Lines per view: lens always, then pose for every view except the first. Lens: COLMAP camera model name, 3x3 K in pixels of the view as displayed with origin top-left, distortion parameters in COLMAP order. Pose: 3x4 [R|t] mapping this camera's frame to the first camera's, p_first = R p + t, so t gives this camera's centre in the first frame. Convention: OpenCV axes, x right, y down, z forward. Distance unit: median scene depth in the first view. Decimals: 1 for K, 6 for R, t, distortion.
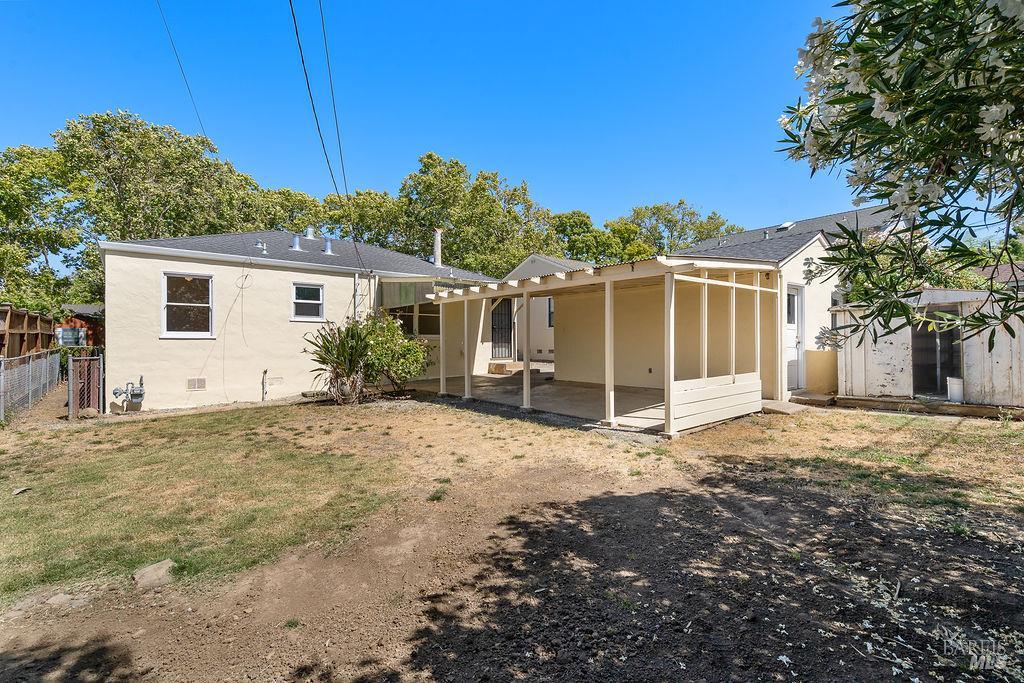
lens RADIAL K [[465.1, 0, 511.5], [0, 465.1, 345.2], [0, 0, 1]] dist [0.000269, 0.000228]
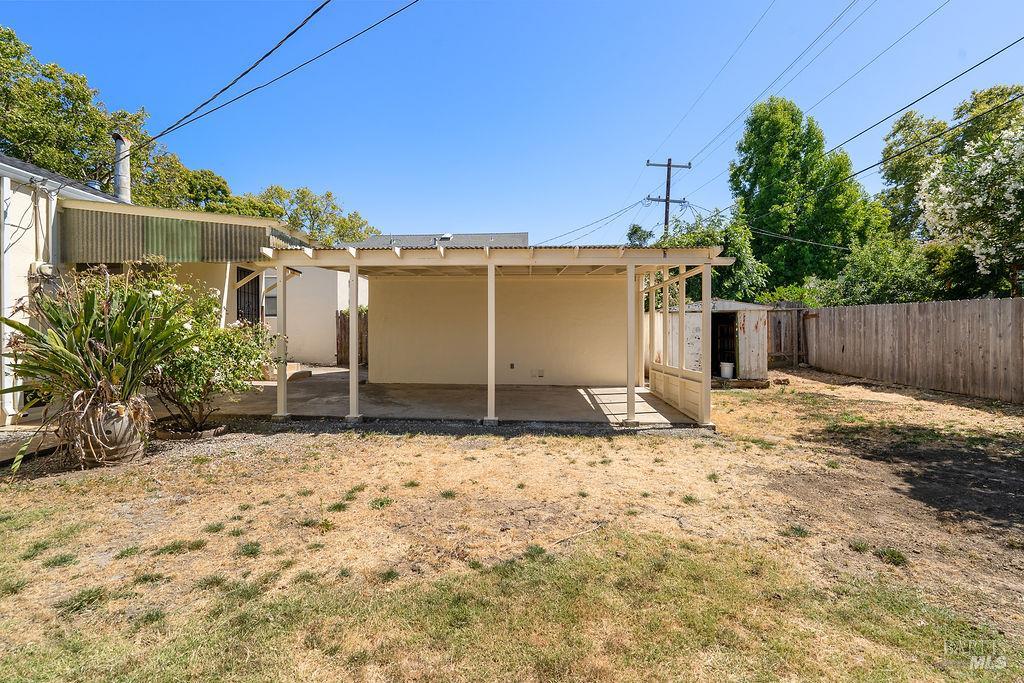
lens RADIAL K [[465.1, 0, 511.5], [0, 465.1, 345.2], [0, 0, 1]] dist [0.000269, 0.000228]
pose [[0.674836, 0.000259, 0.737968, -0.405446], [-0.000185, 1.000000, -0.000182, 0.012972], [-0.737968, -0.000014, 0.674836, 0.385681]]
